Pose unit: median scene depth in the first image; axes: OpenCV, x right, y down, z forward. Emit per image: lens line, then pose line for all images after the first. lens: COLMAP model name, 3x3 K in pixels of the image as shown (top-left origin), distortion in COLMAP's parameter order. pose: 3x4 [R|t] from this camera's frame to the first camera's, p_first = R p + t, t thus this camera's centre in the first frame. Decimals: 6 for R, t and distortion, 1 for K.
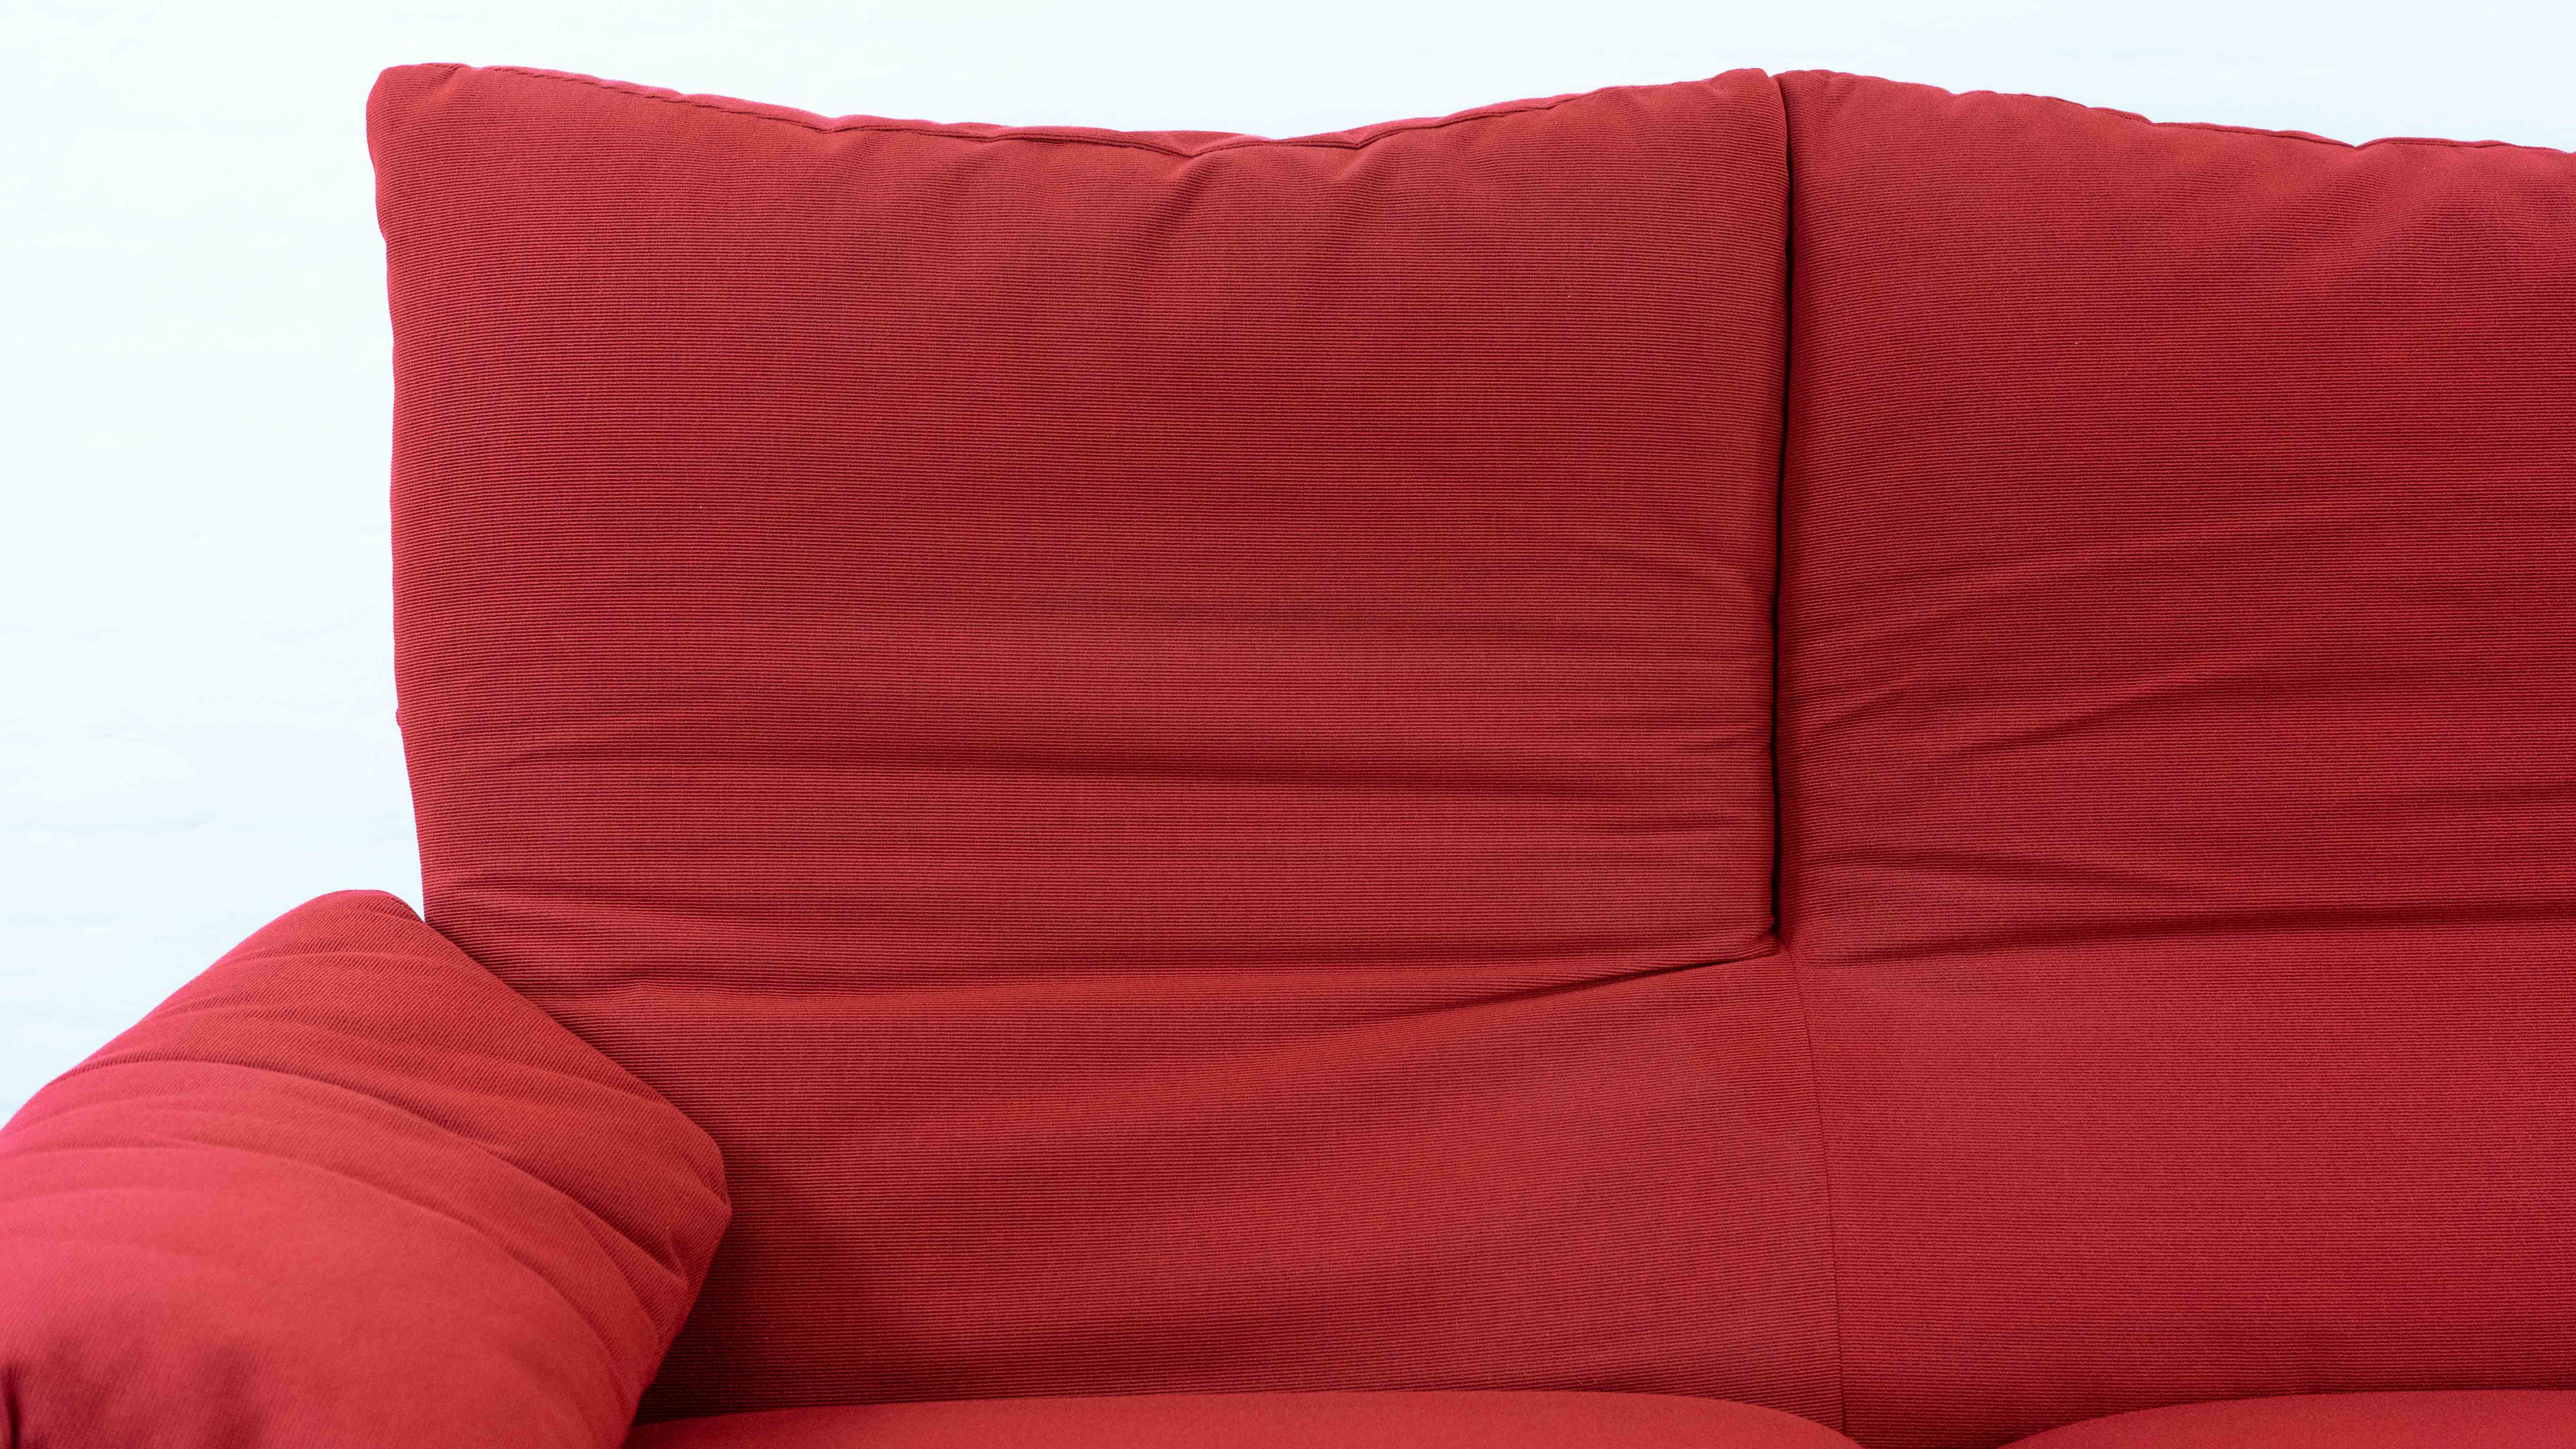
lens RADIAL K [[2950.7, 0, 1288.0], [0, 2950.7, 724.5], [0, 0, 1]] dist [0.000518, -0.012858]
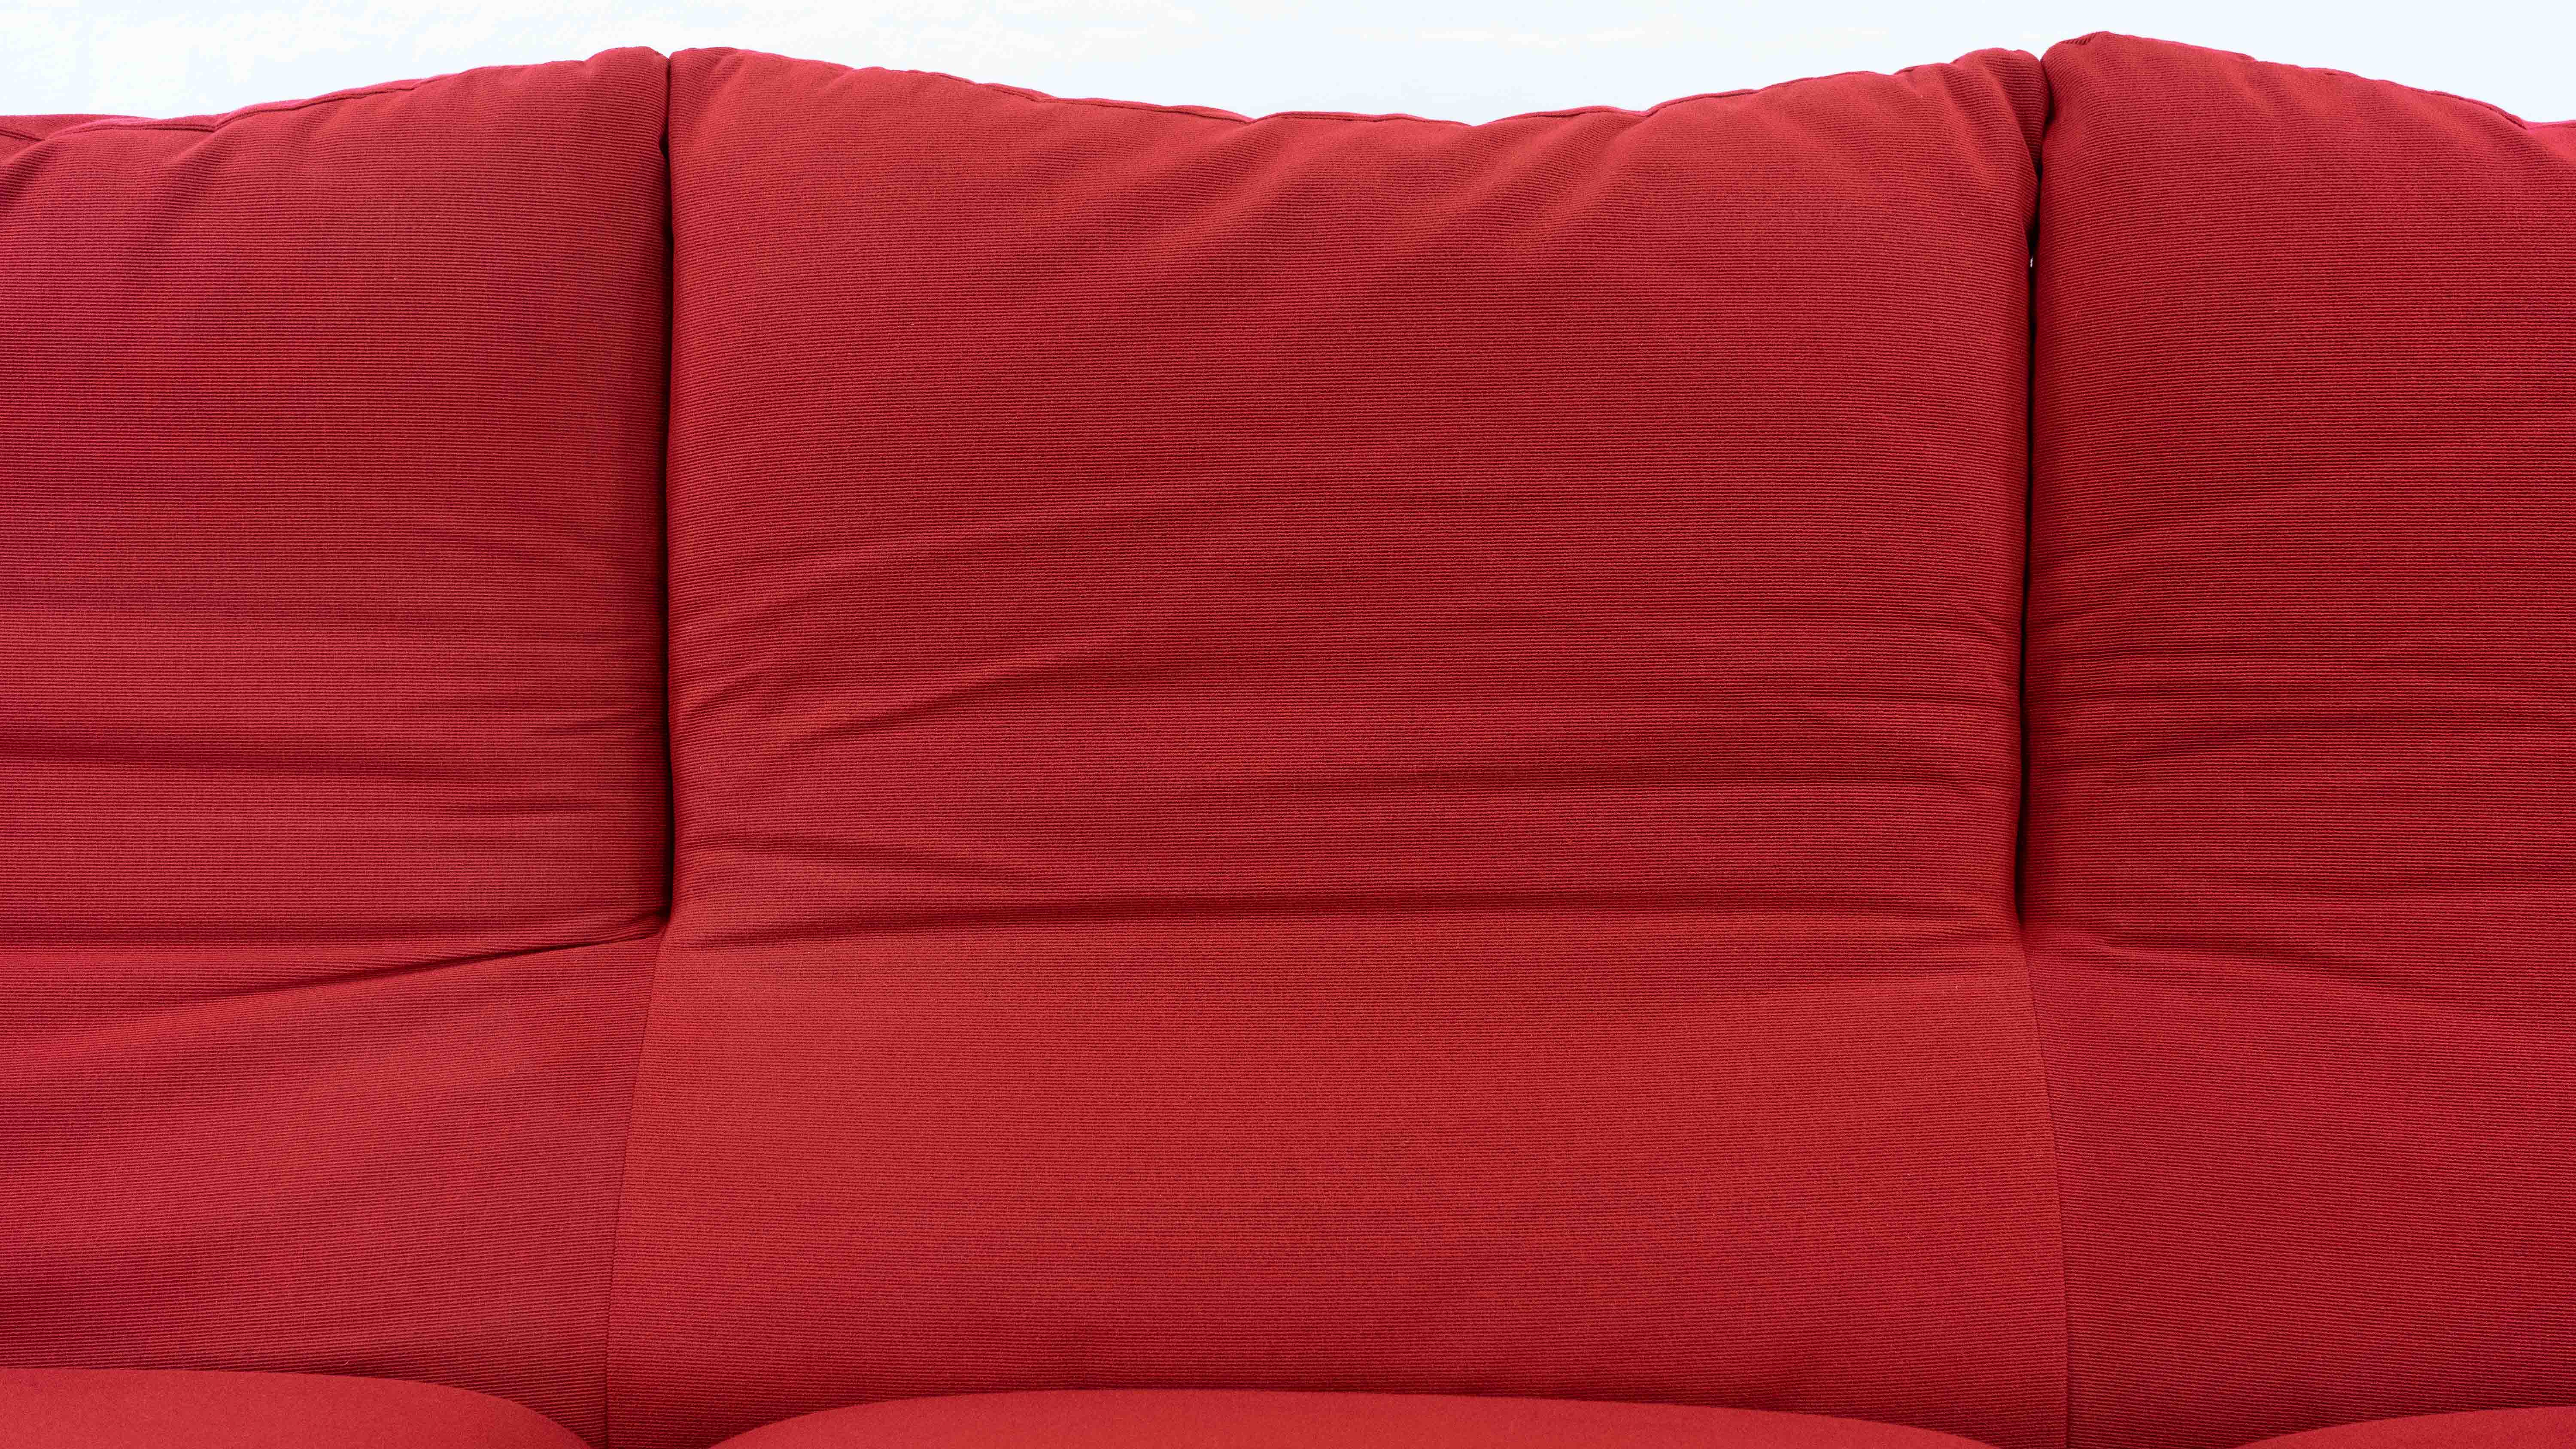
lens RADIAL K [[2950.7, 0, 1288.0], [0, 2950.7, 724.5], [0, 0, 1]] dist [0.000518, -0.012858]
pose [[0.997895, 0.006299, -0.064543, 0.453943], [-0.005415, 0.999889, 0.013853, -0.009391], [0.064624, -0.013474, 0.997819, 0.019763]]
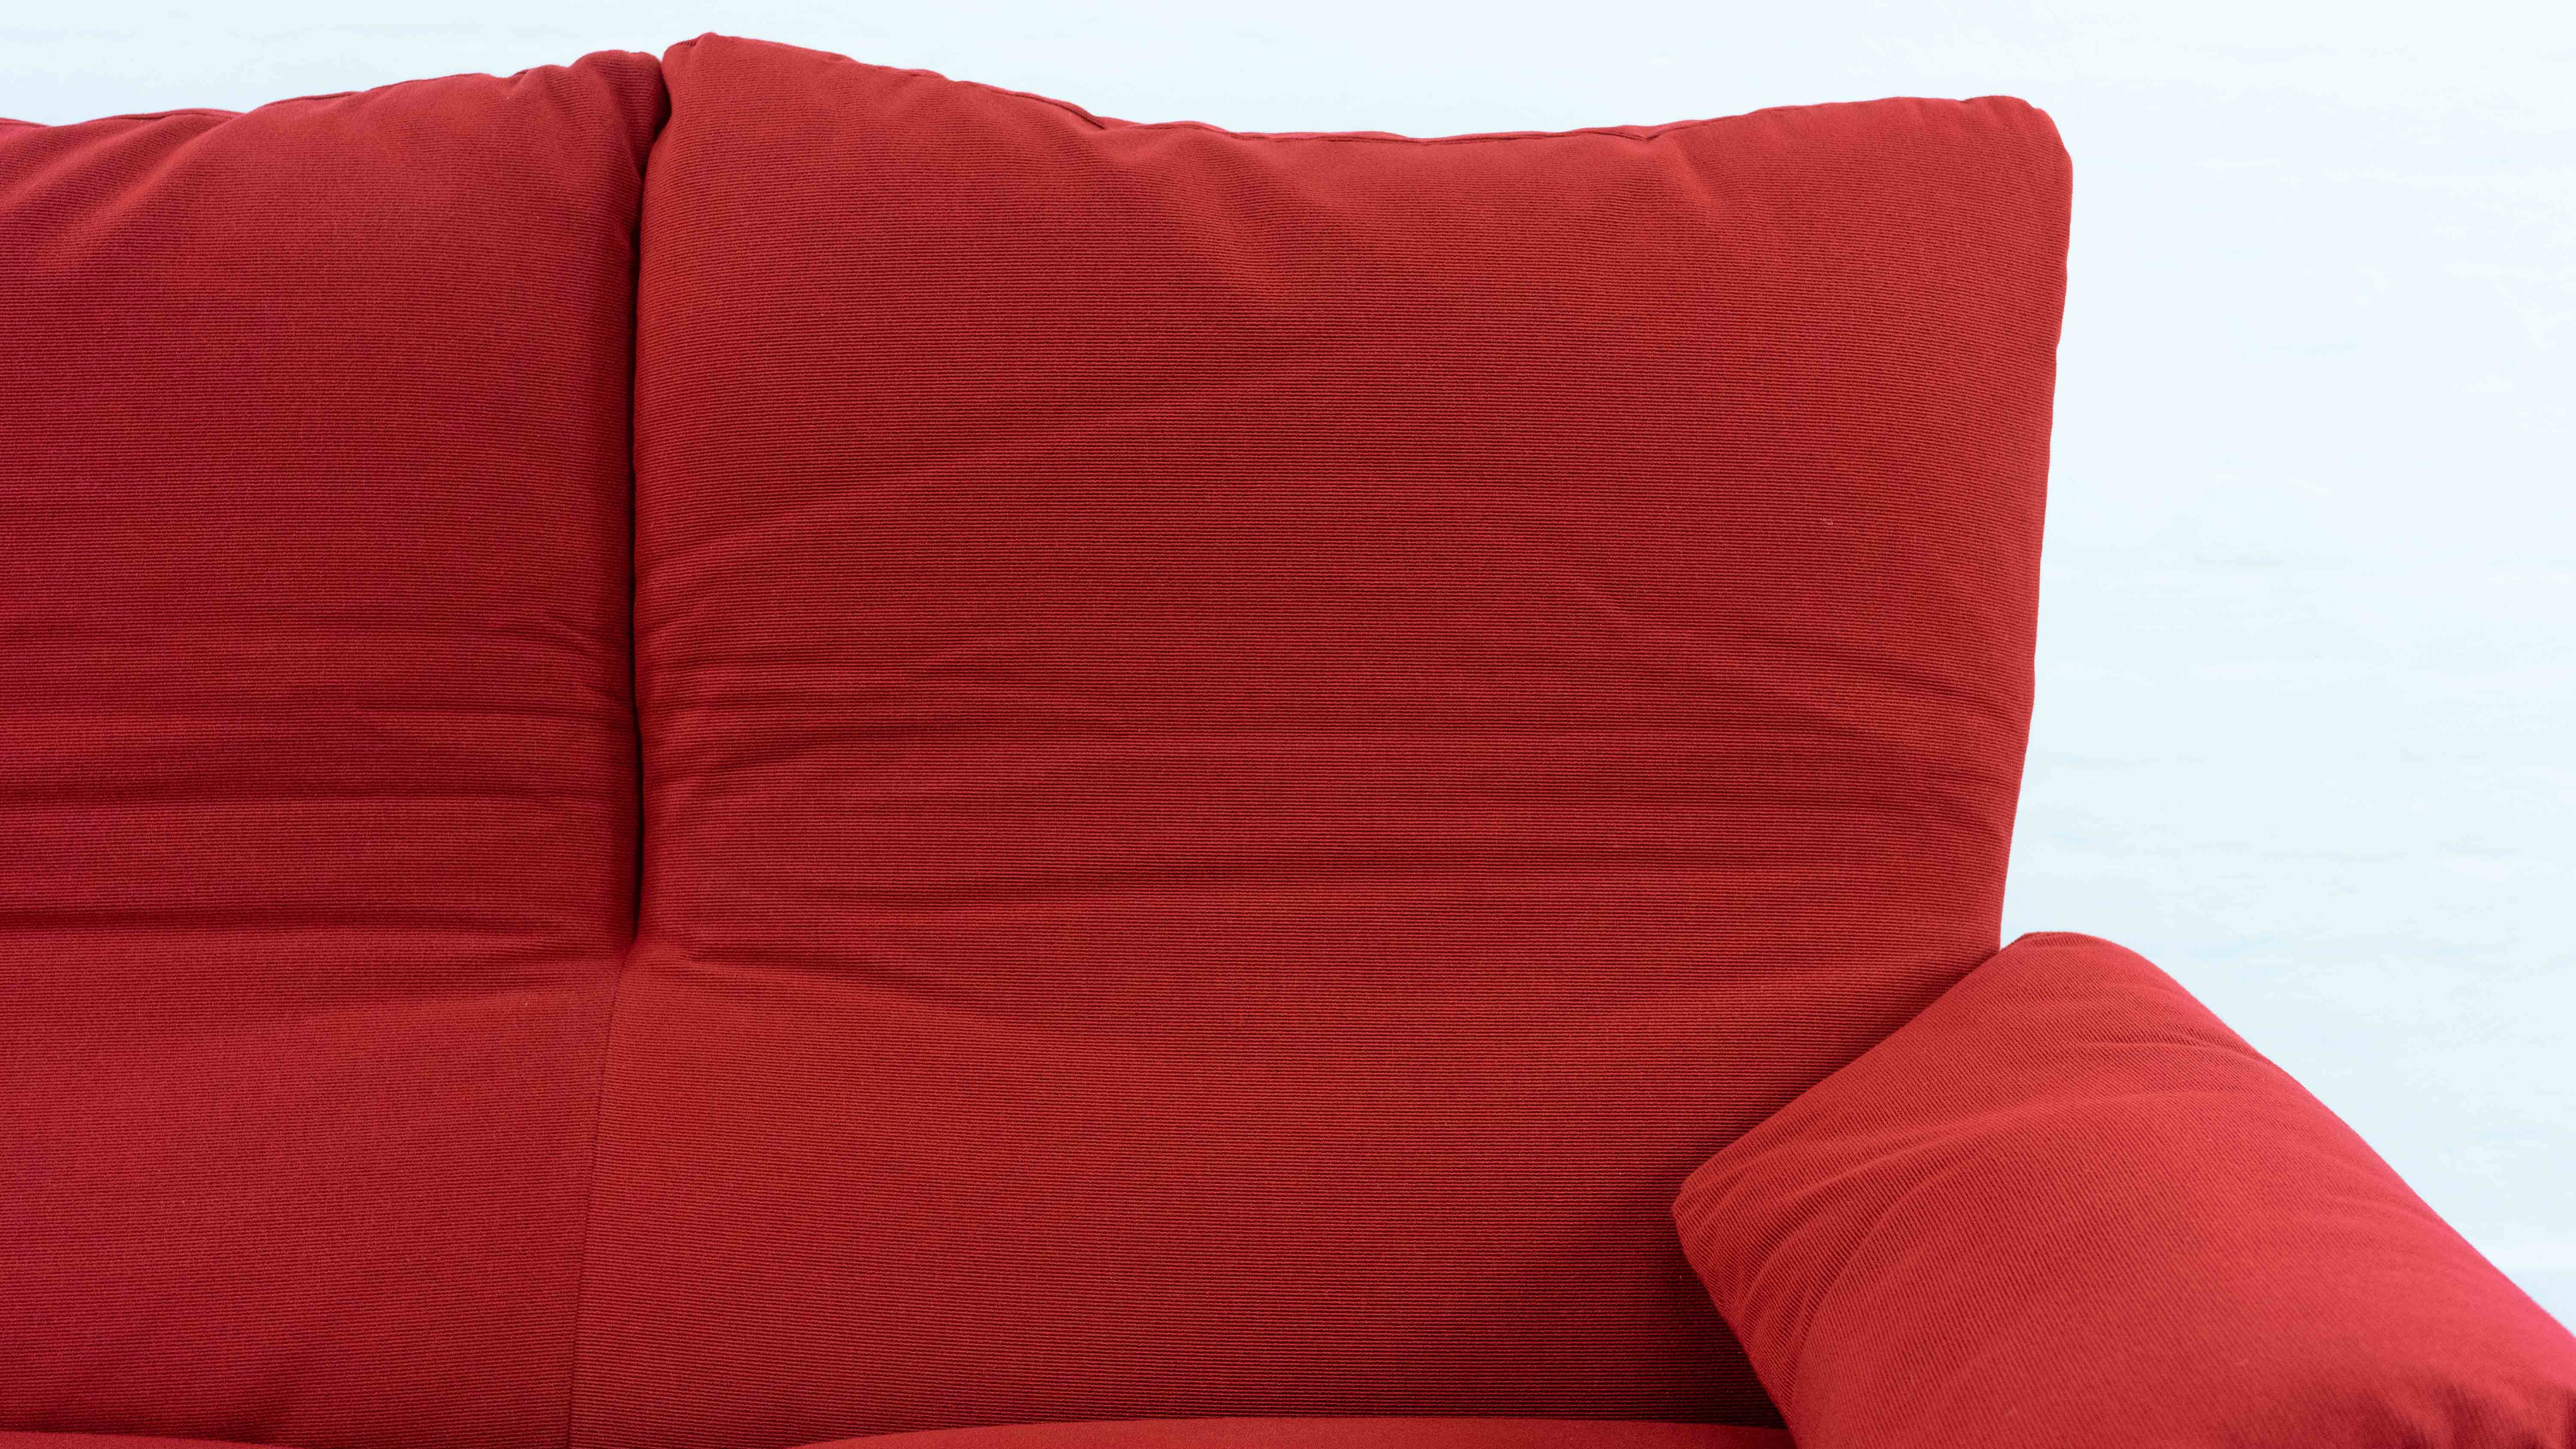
lens RADIAL K [[2944.8, 0, 1284.8], [0, 2944.8, 731.1], [0, 0, 1]] dist [0.005979, -0.030910]
pose [[0.999316, -0.000674, -0.036985, 0.901411], [0.000765, 0.999997, 0.002430, -0.000746], [0.036983, -0.002457, 0.999313, 0.062705]]
